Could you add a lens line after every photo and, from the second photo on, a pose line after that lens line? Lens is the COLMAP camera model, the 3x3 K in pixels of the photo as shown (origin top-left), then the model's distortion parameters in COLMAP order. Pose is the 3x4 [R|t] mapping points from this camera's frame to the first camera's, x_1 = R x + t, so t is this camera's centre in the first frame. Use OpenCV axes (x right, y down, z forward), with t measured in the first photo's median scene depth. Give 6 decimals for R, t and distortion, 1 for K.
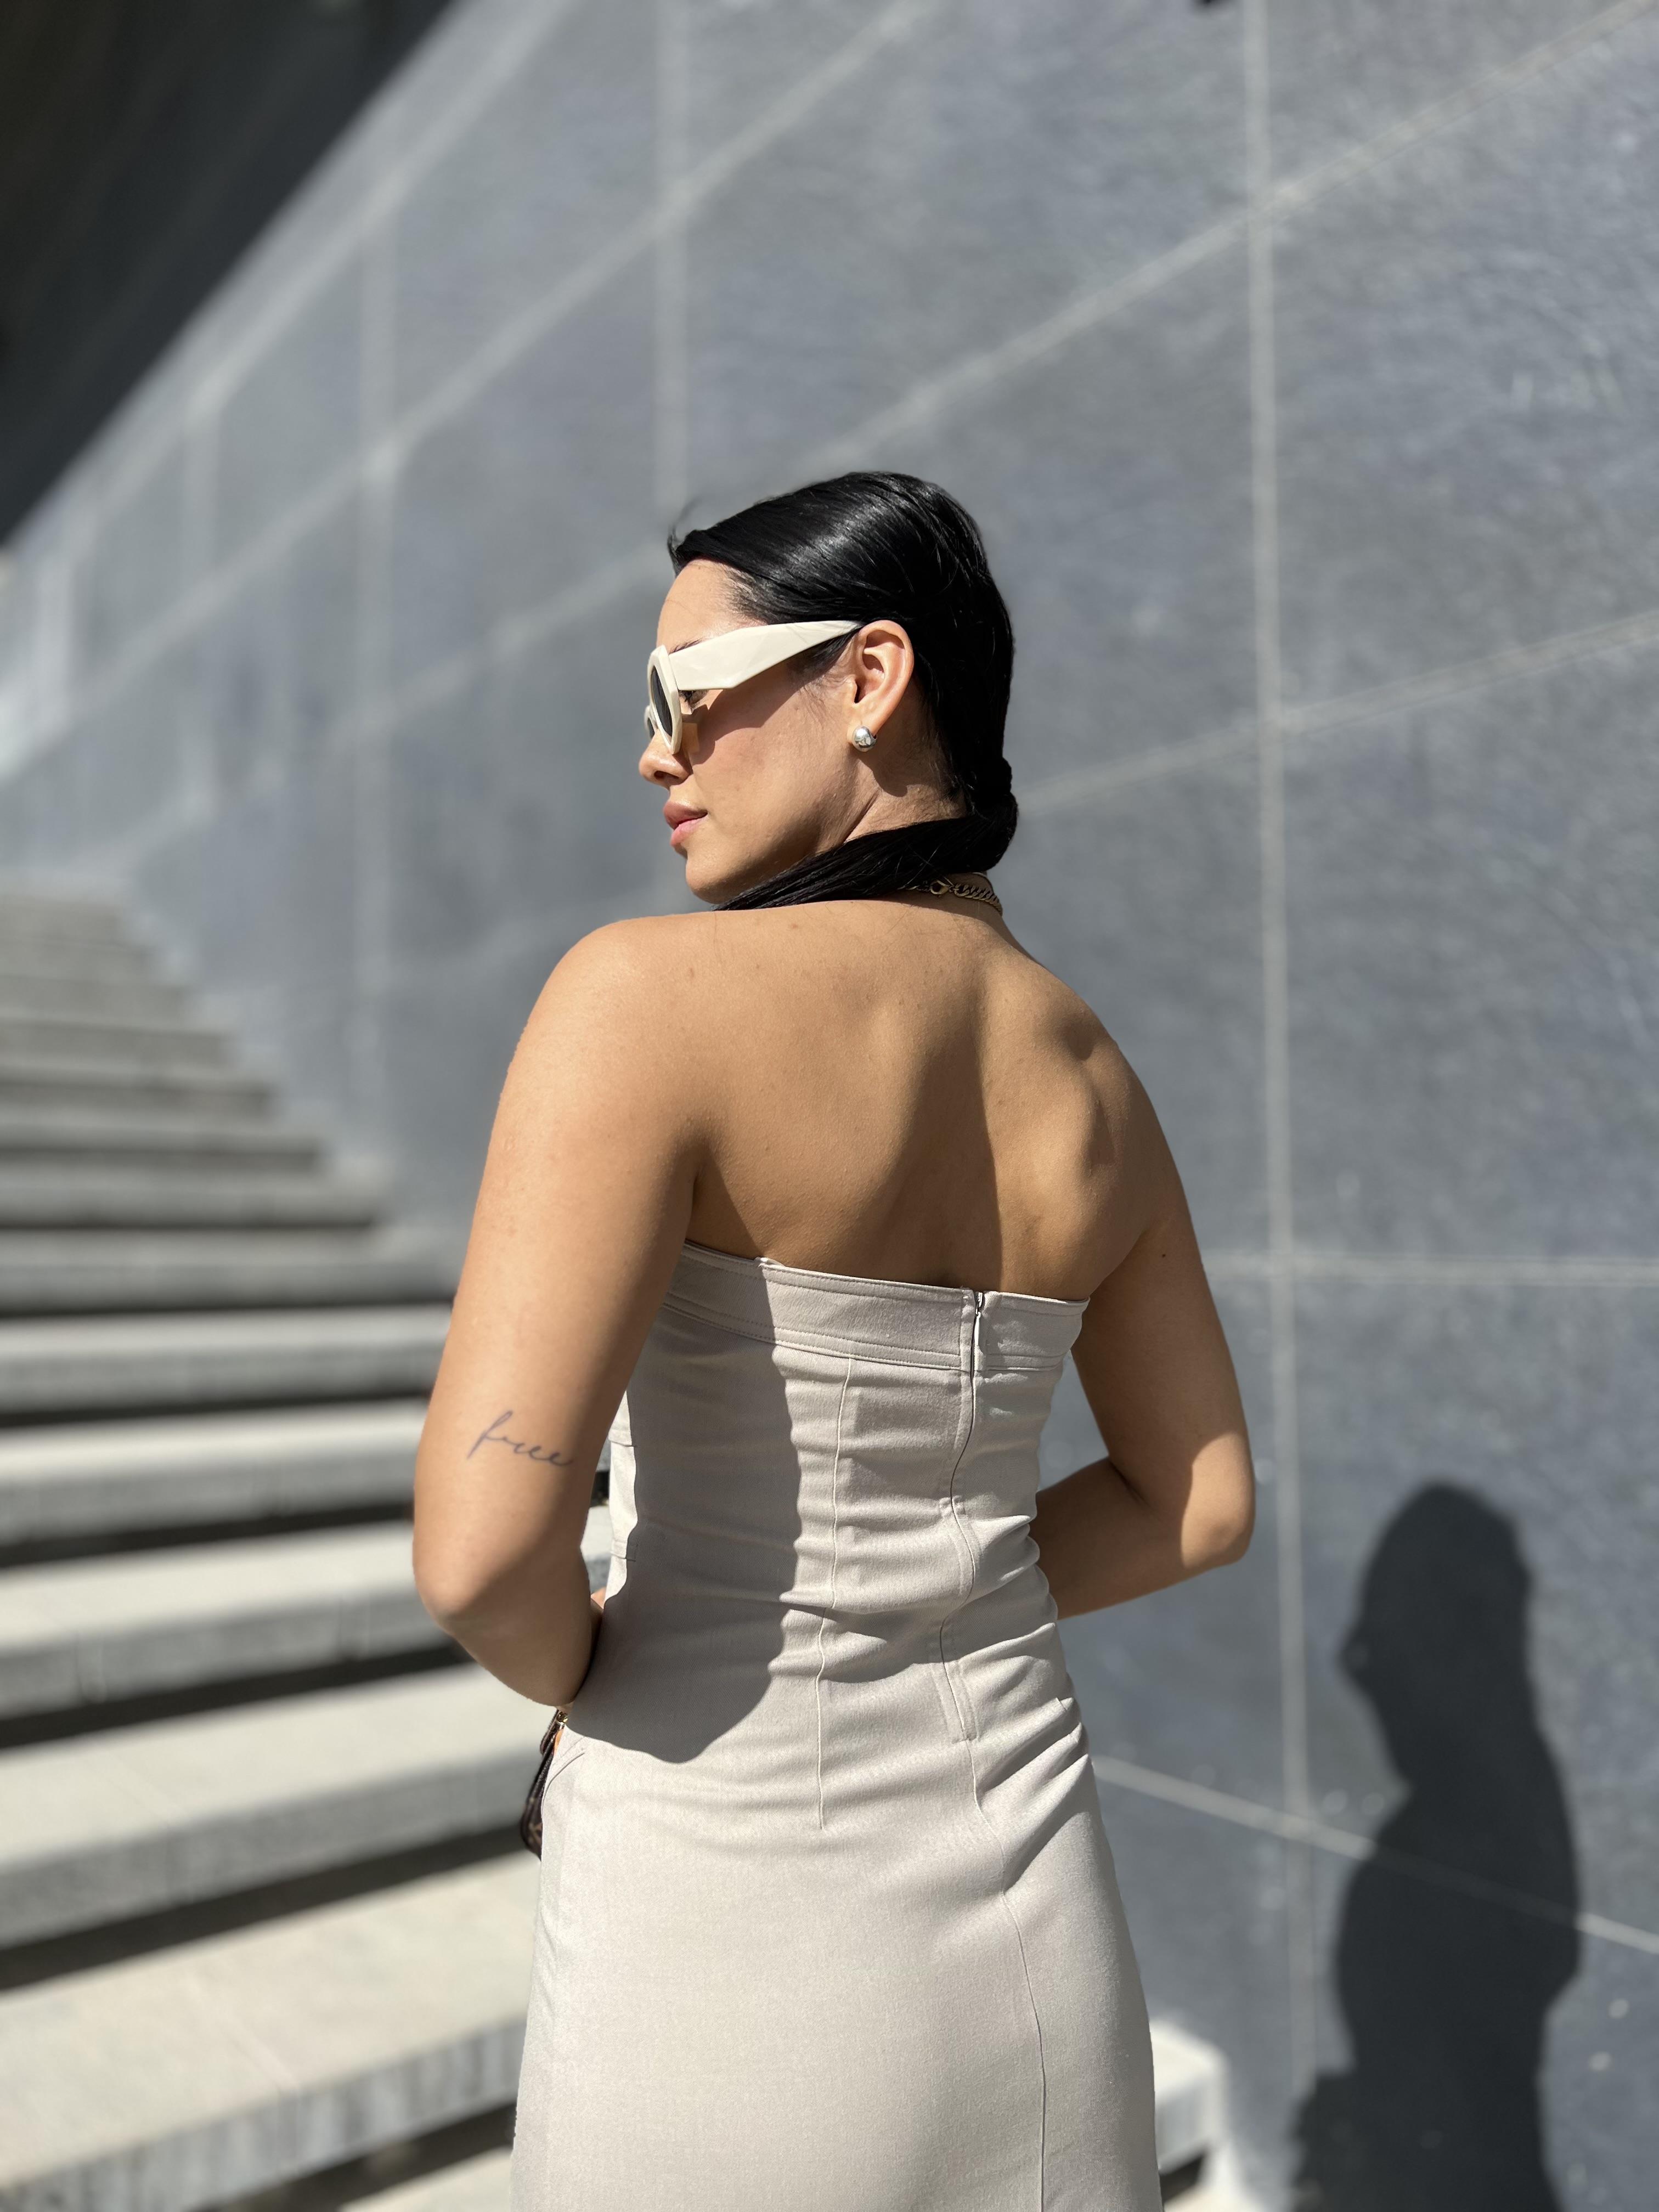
lens RADIAL K [[1687.9, 0, 798.6], [0, 1687.9, 1090.5], [0, 0, 1]] dist [0.076789, -0.065936]
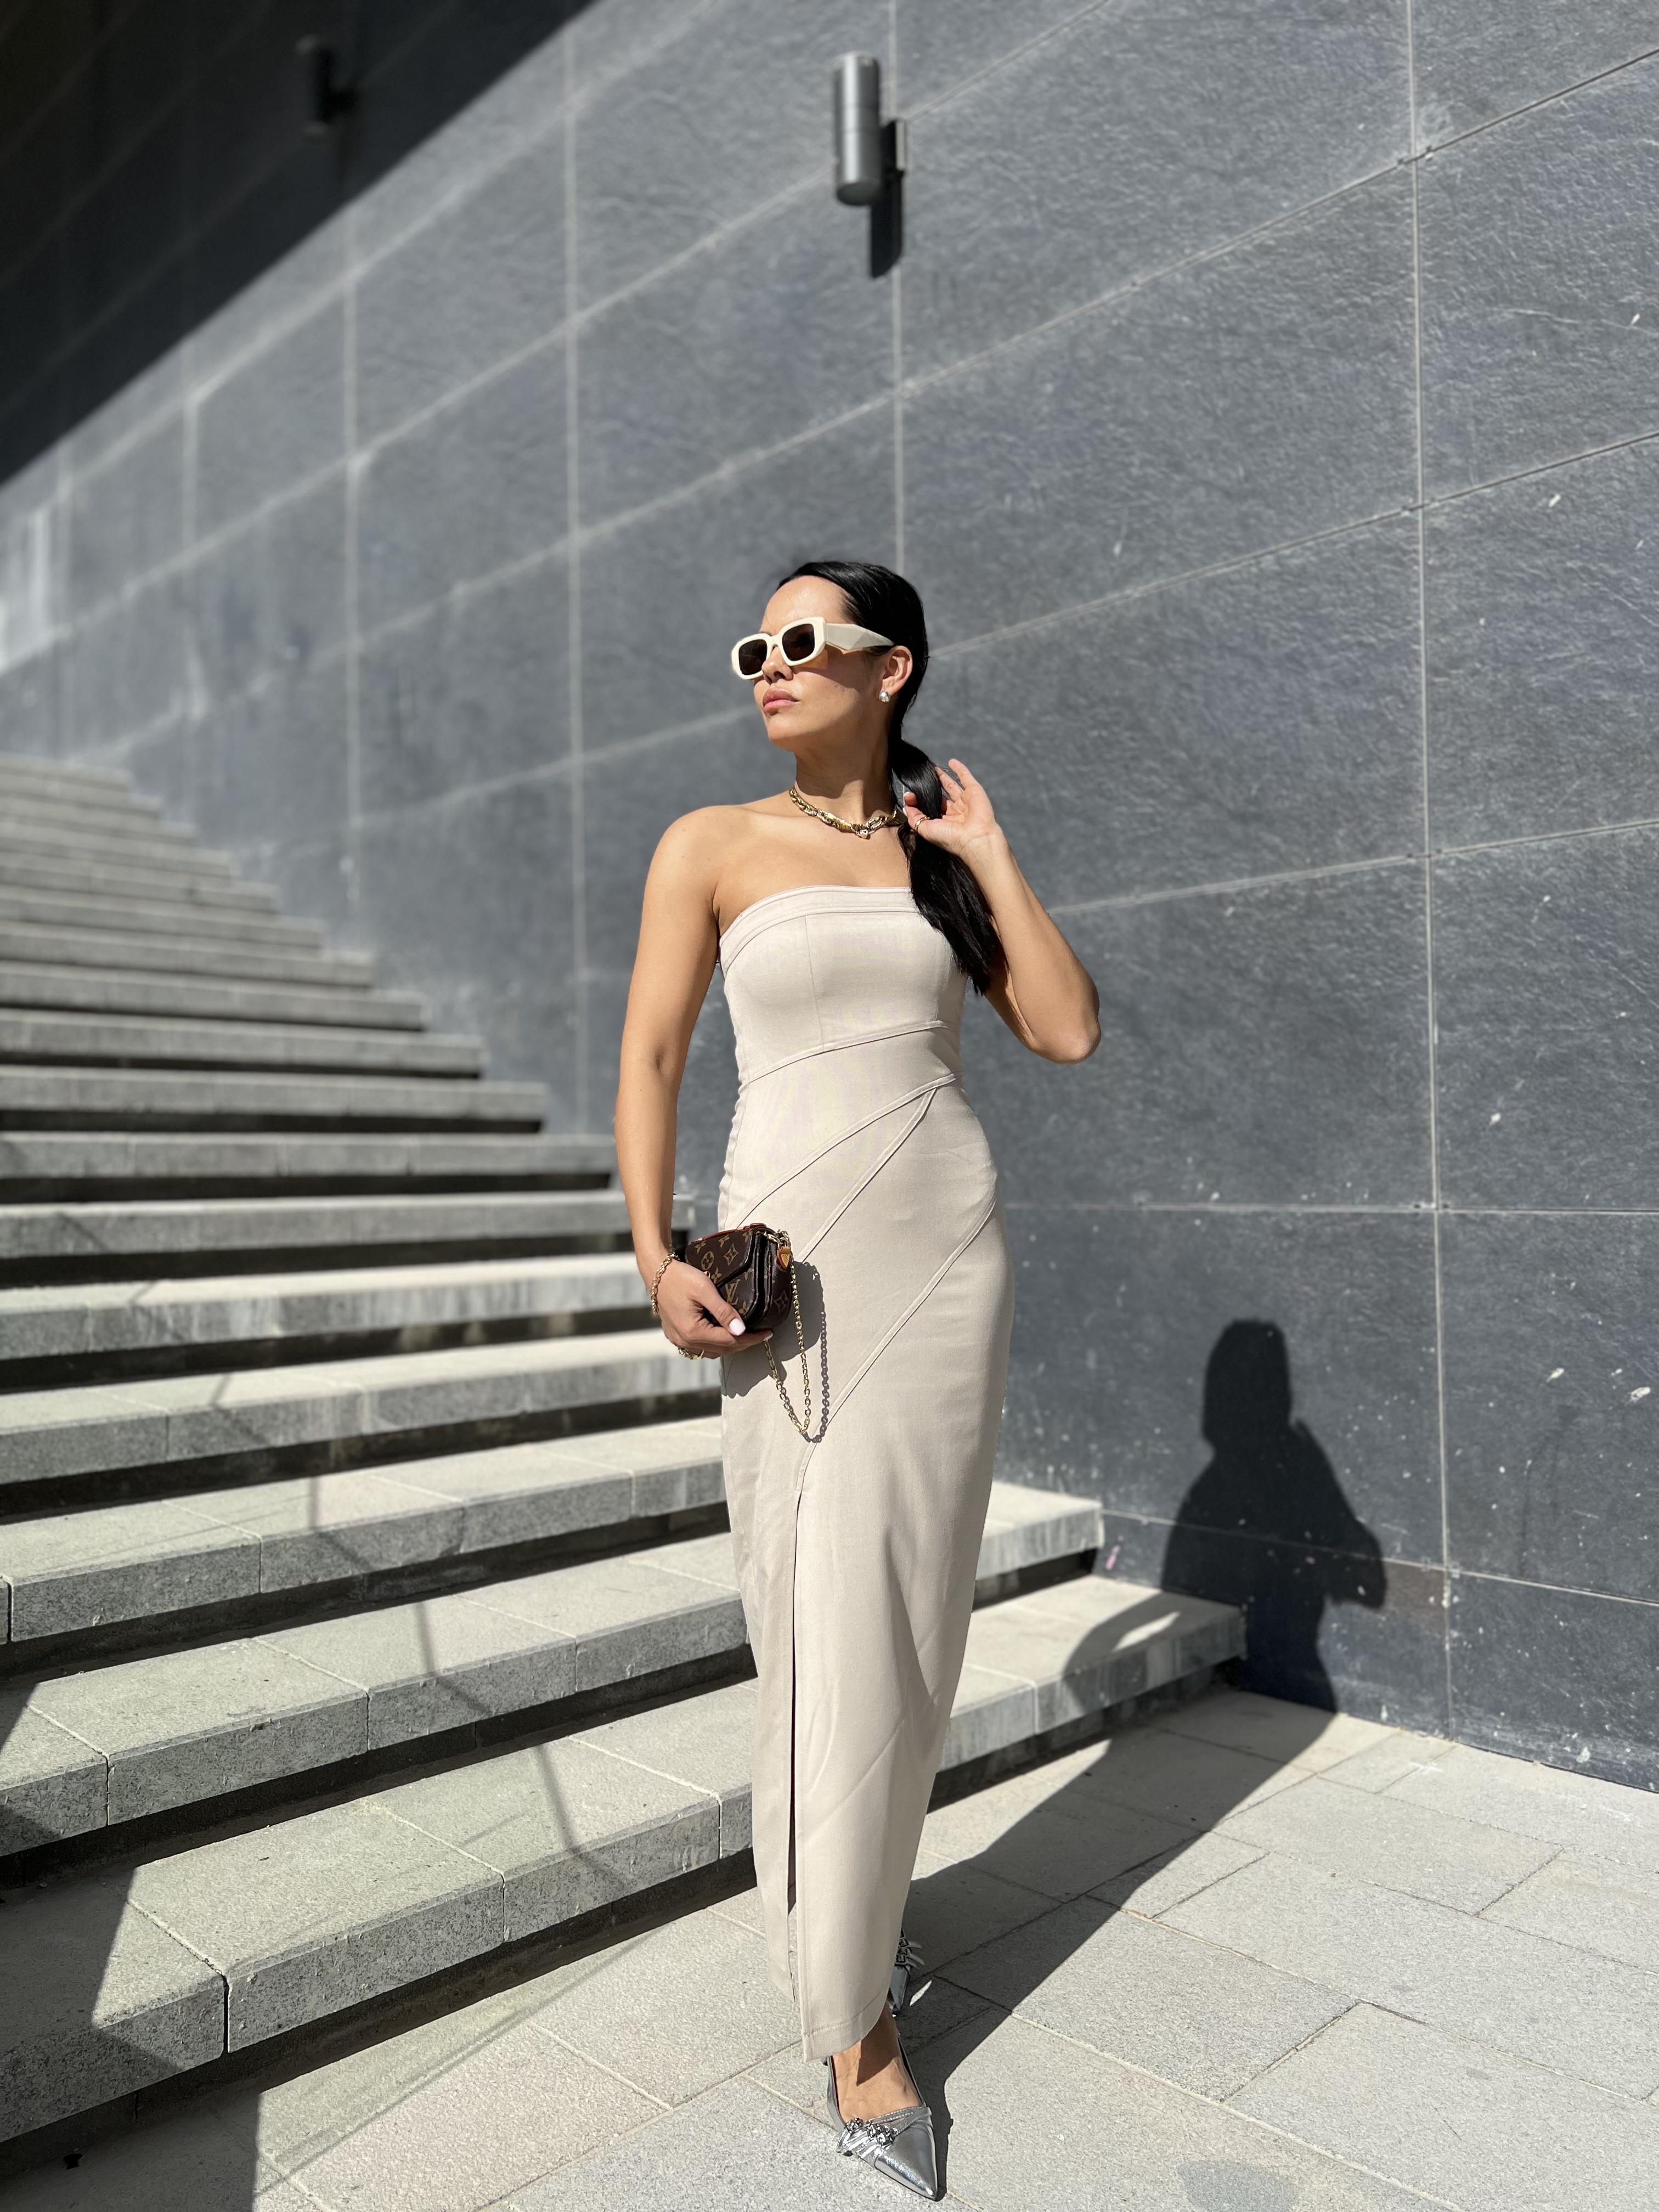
lens RADIAL K [[1687.9, 0, 813.7], [0, 1687.9, 1115.5], [0, 0, 1]] dist [0.076789, -0.065936]
pose [[0.993897, -0.005799, 0.110156, -0.044407], [0.000643, 0.998905, 0.046788, 0.217801], [-0.110306, -0.046432, 0.992812, -0.958157]]
